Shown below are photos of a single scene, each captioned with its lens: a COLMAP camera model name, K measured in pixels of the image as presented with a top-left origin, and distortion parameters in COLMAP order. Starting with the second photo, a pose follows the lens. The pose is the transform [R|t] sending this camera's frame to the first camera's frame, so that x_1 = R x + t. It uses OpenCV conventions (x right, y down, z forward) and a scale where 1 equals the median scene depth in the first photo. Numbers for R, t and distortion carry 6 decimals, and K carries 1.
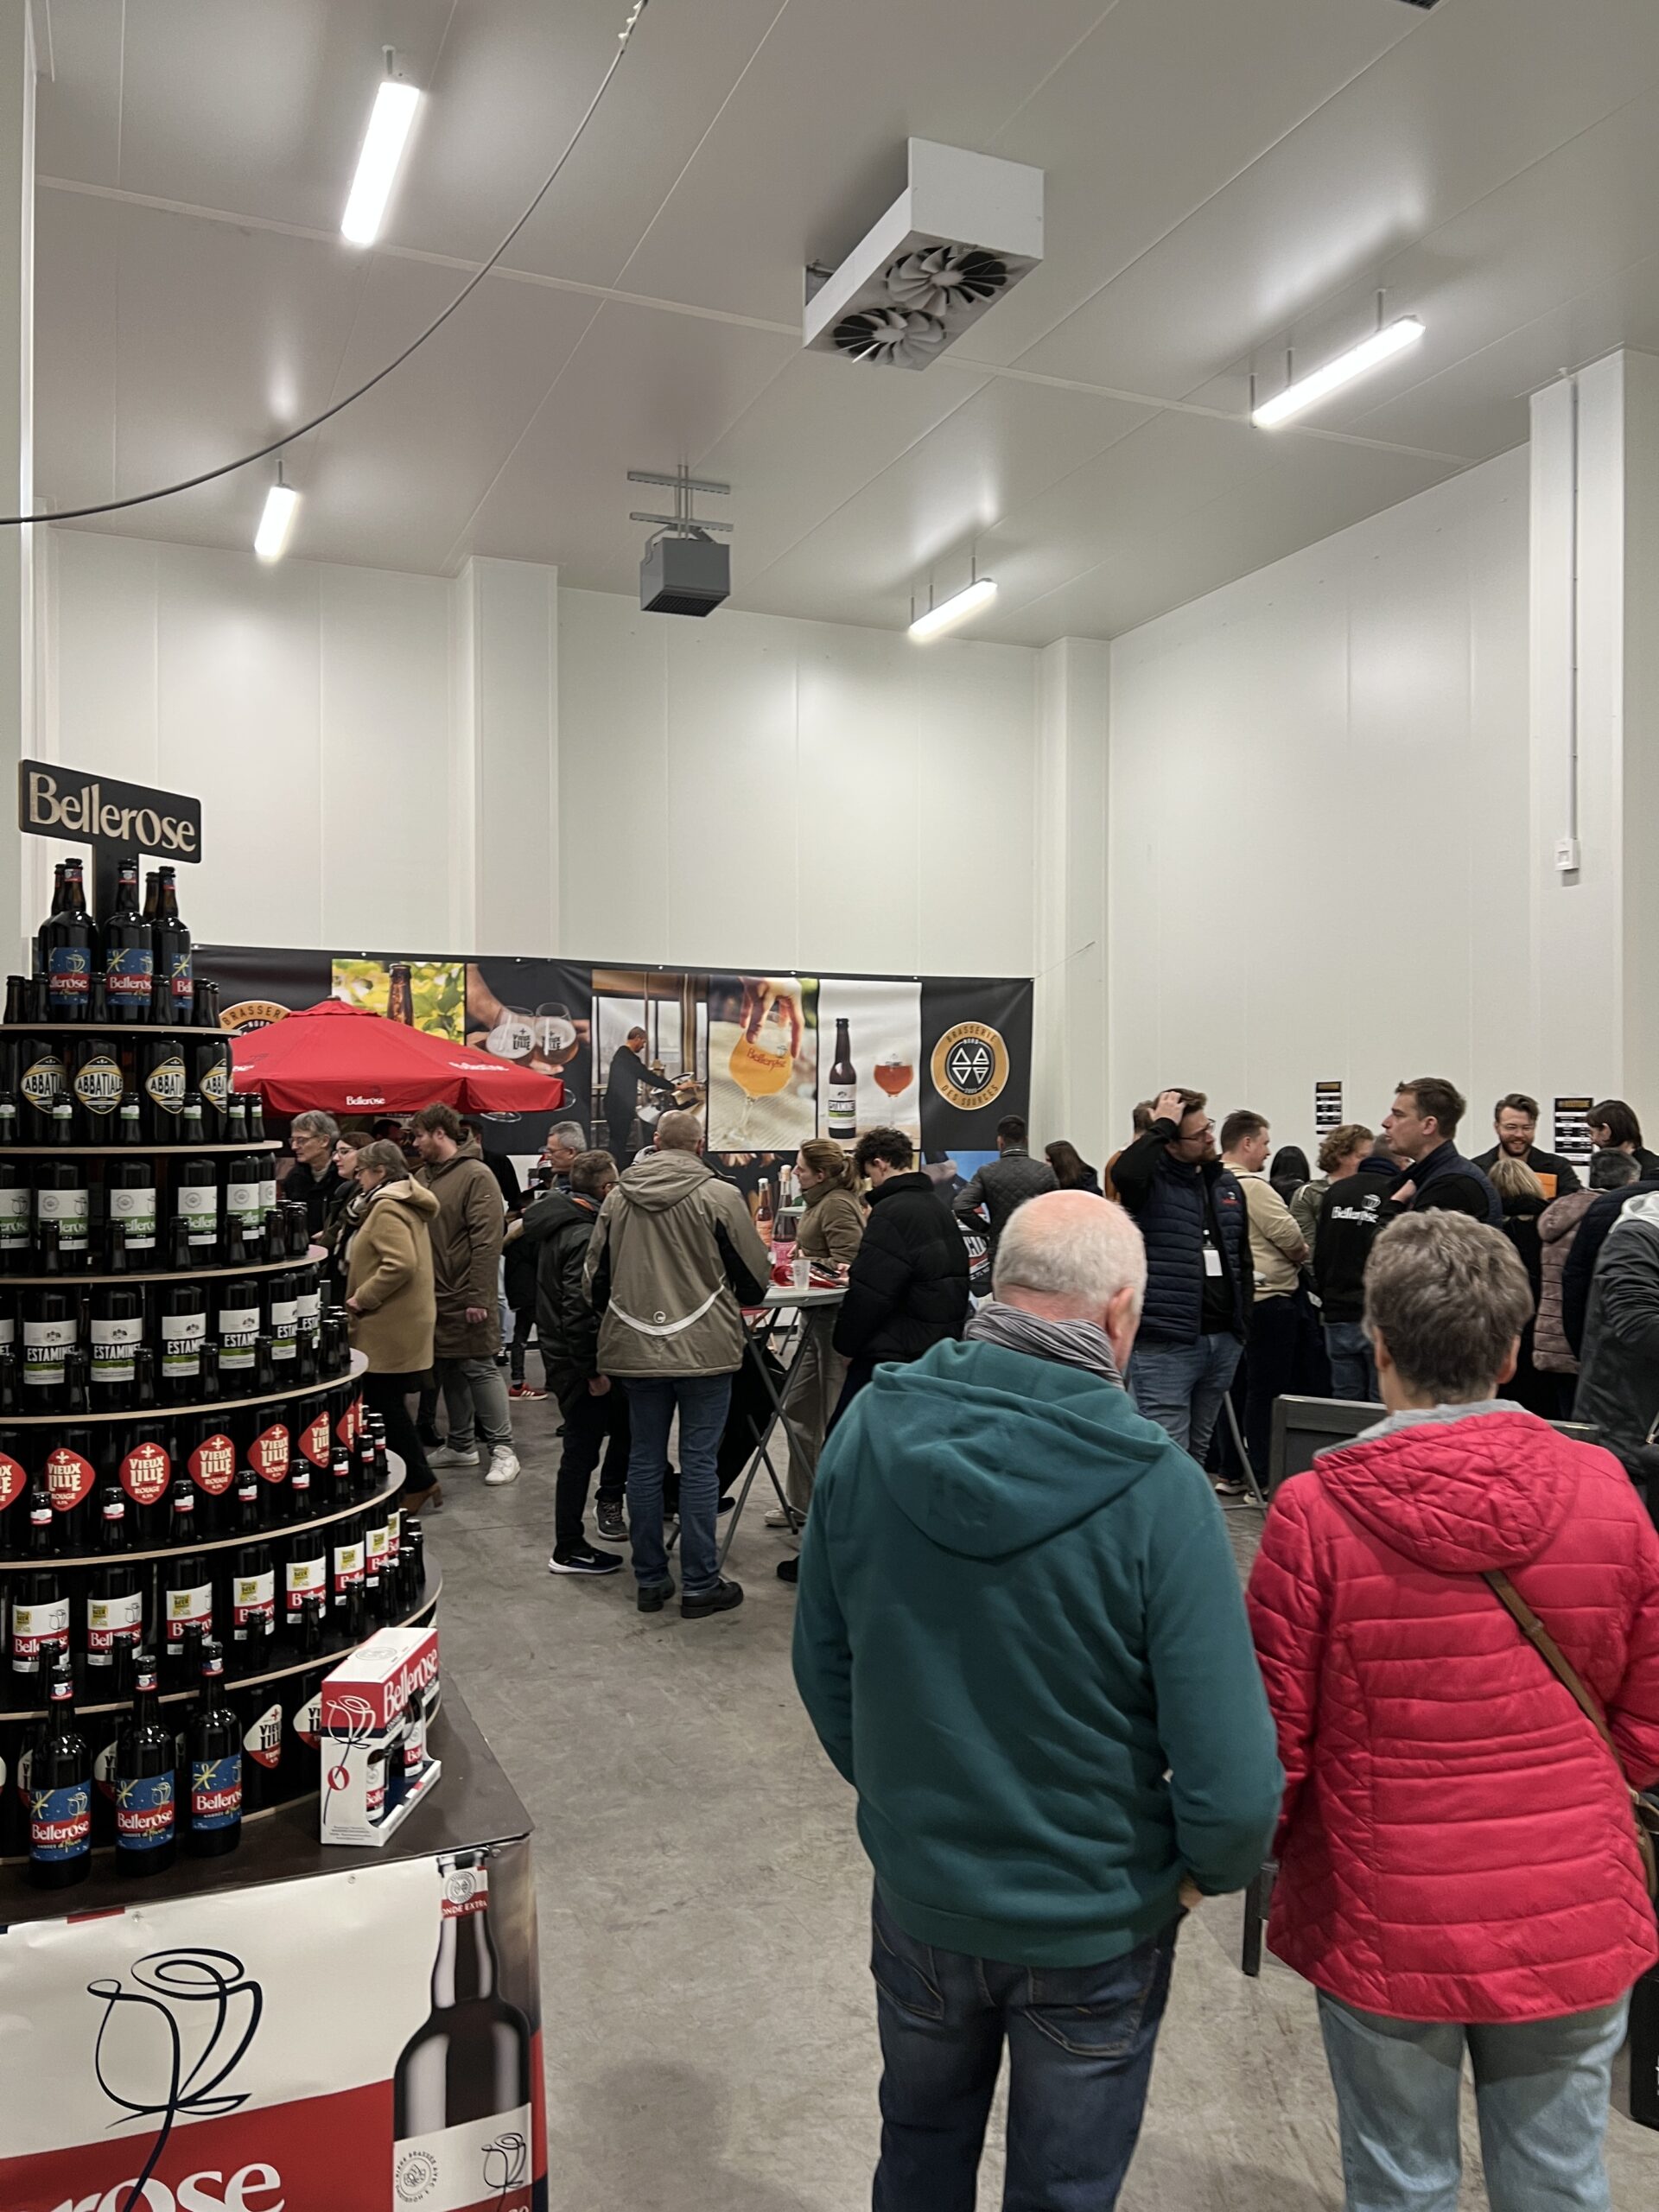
lens RADIAL K [[1691.7, 0, 829.5], [0, 1691.7, 1106.0], [0, 0, 1]] dist [0.229211, -0.515356]
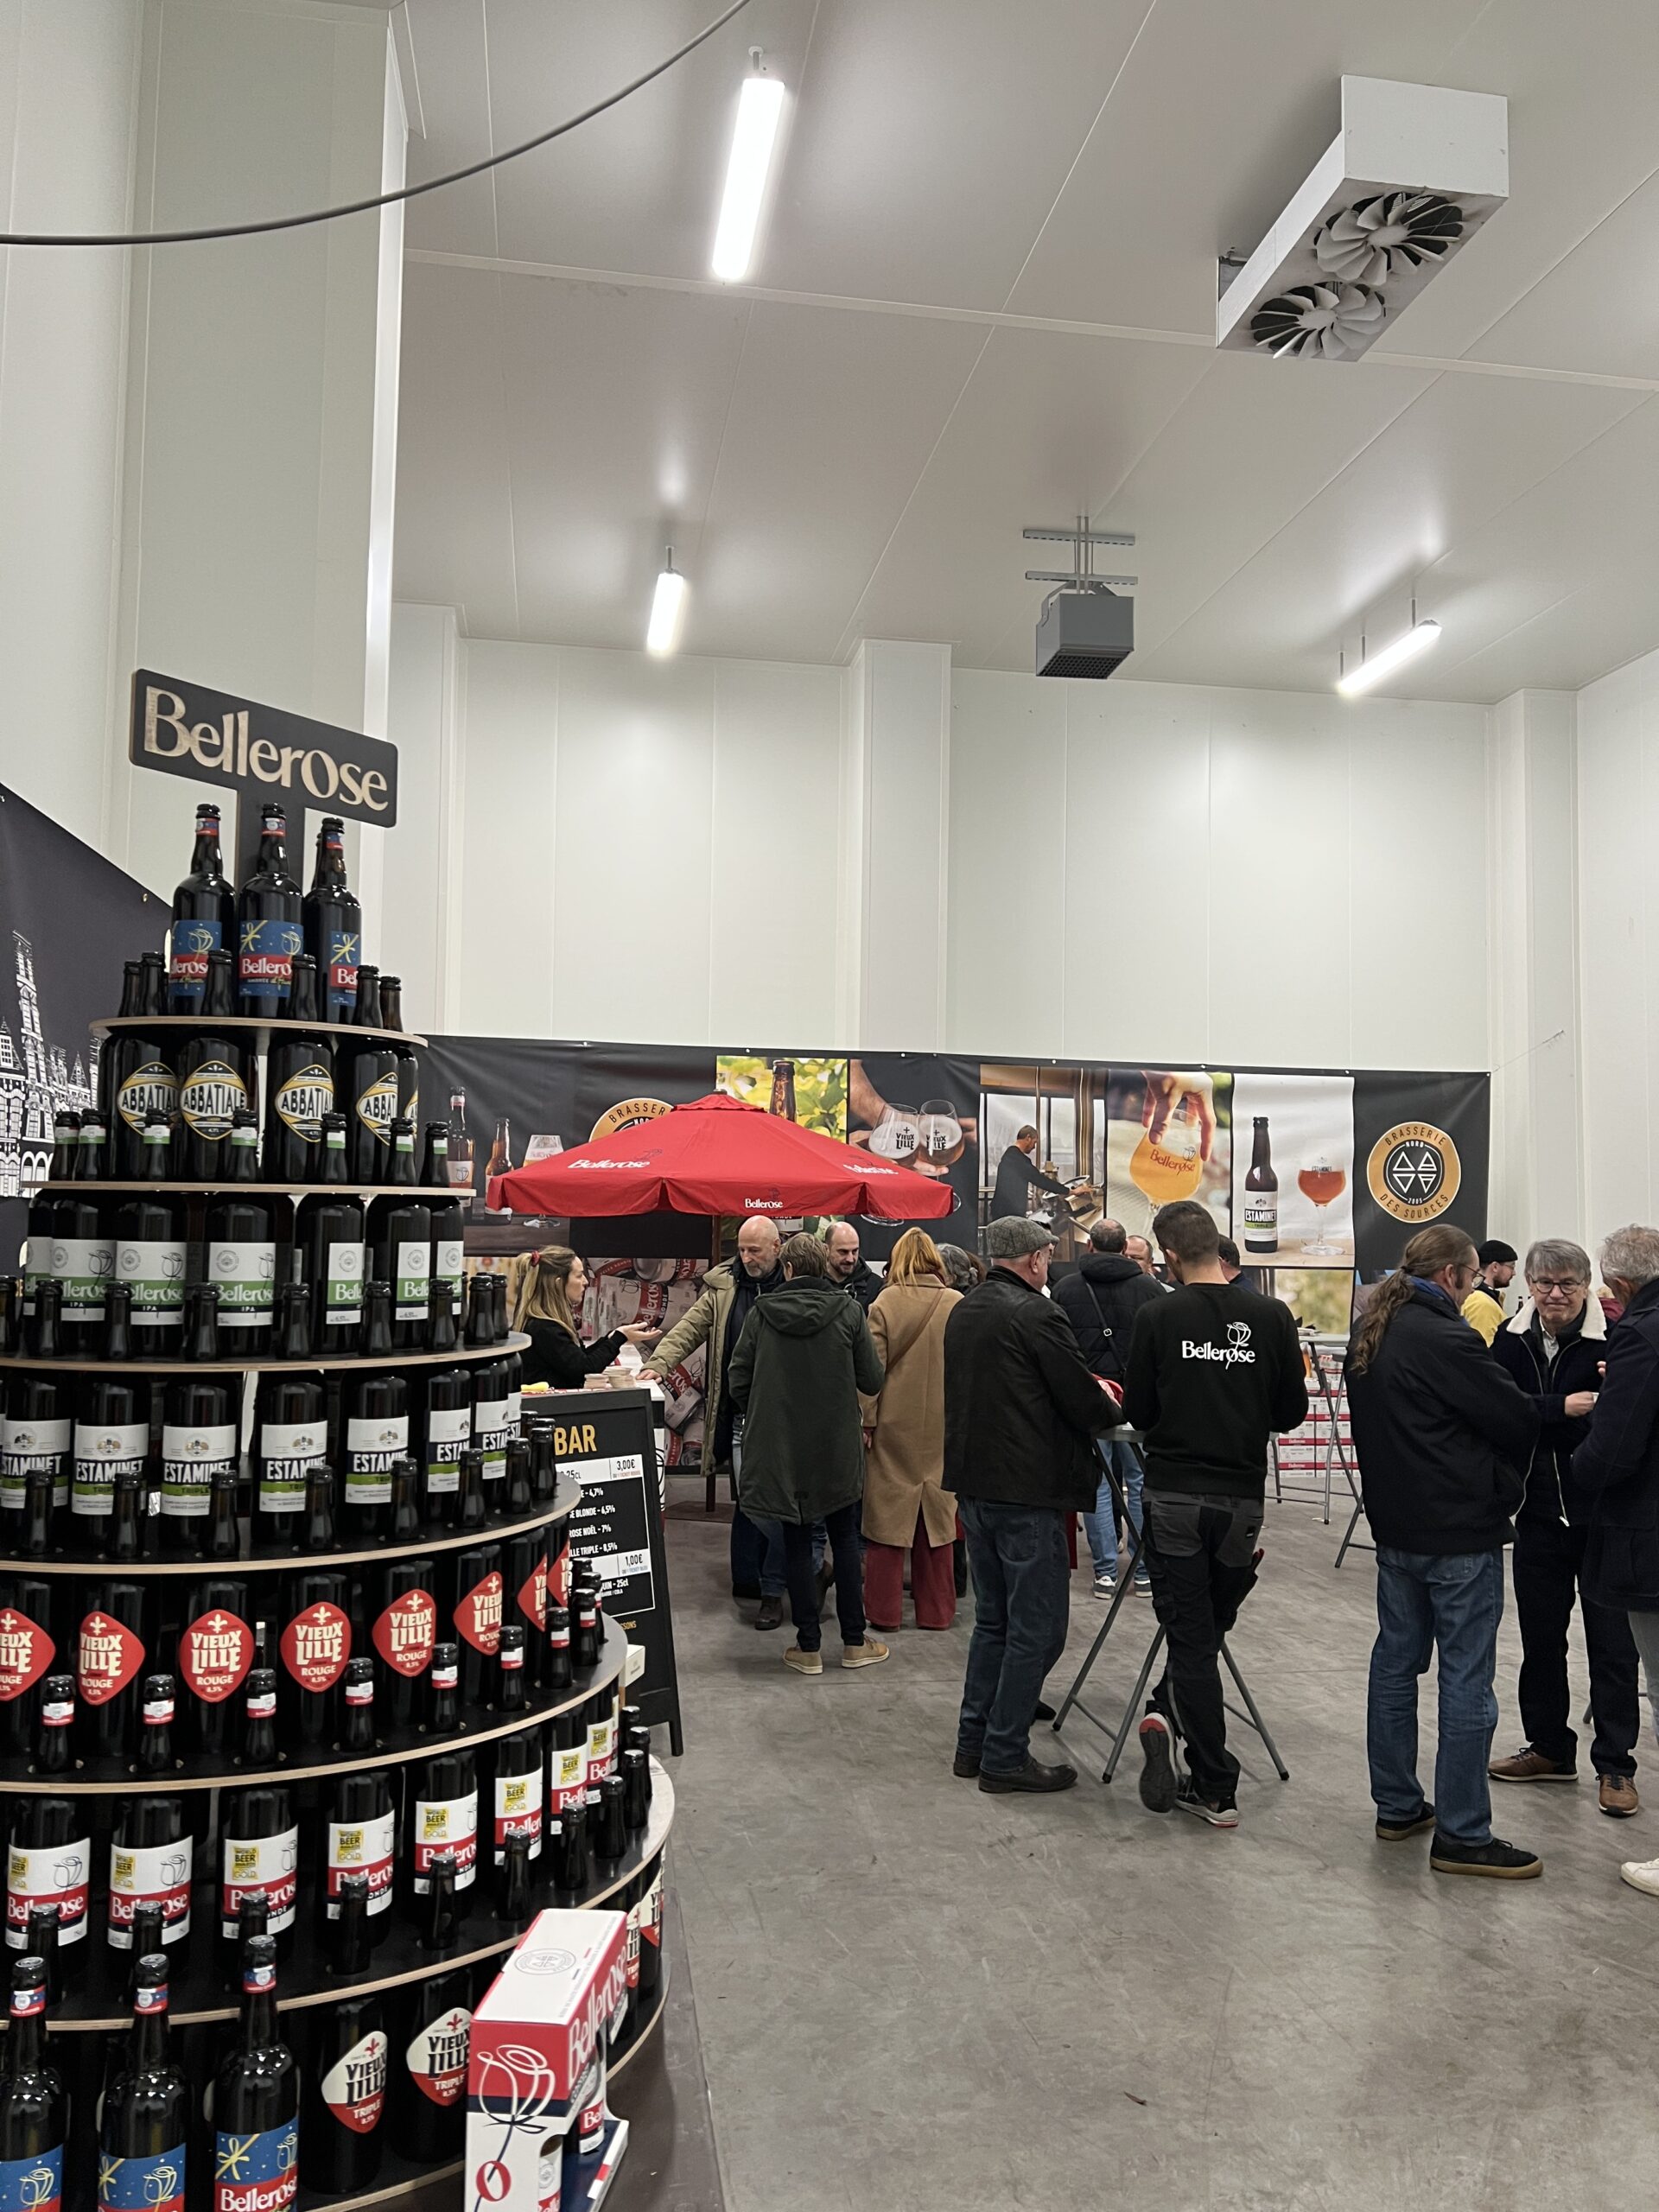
lens RADIAL K [[1731.9, 0, 805.6], [0, 1731.9, 1103.4], [0, 0, 1]] dist [0.076488, -0.103136]
pose [[0.969427, -0.002008, -0.245371, 0.001144], [-0.014877, 0.997646, -0.066942, 0.017280], [0.244928, 0.068546, 0.967115, 0.173263]]
